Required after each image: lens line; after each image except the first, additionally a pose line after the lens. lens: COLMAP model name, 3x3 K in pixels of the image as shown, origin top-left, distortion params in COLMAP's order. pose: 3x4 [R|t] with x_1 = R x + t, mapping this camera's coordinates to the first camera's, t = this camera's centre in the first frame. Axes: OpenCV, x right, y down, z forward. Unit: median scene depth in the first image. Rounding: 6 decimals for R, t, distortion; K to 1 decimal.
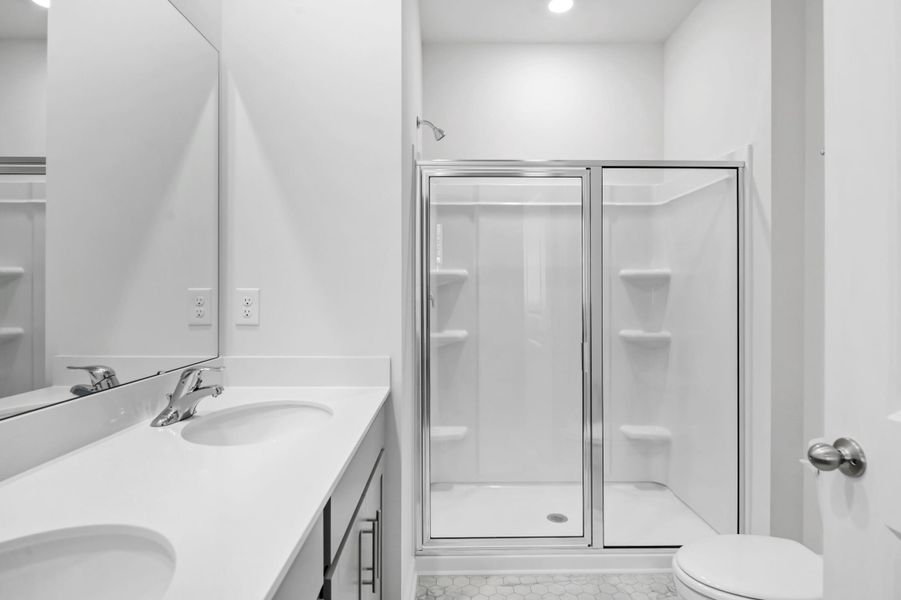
lens RADIAL K [[482.2, 0, 448.1], [0, 482.2, 293.2], [0, 0, 1]] dist [0.003363, 0.000591]
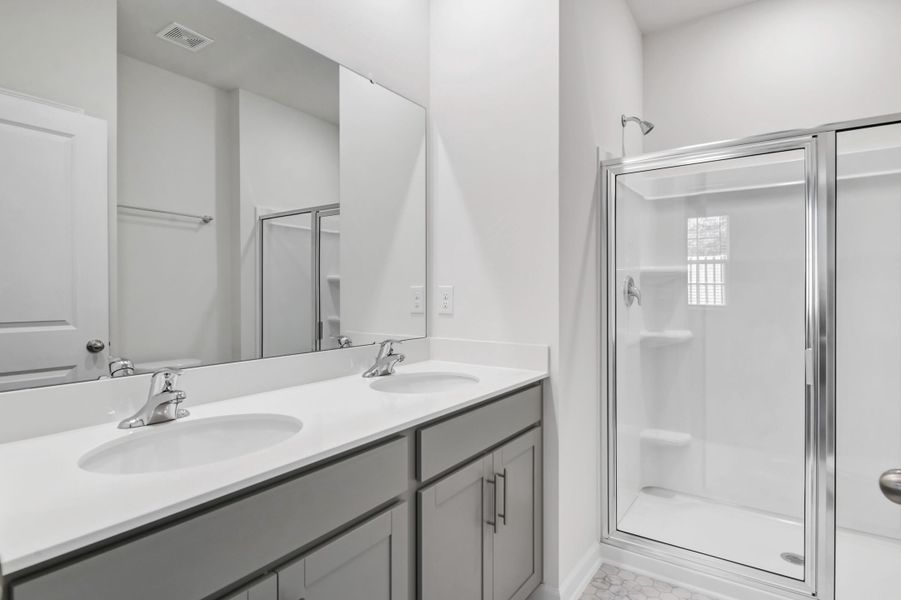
lens RADIAL K [[482.2, 0, 448.1], [0, 482.2, 293.2], [0, 0, 1]] dist [0.003363, 0.000591]
pose [[0.803097, -0.000556, -0.595848, 0.365431], [-0.000269, 0.999999, -0.001296, 0.011446], [0.595848, 0.001201, 0.803096, -0.041552]]
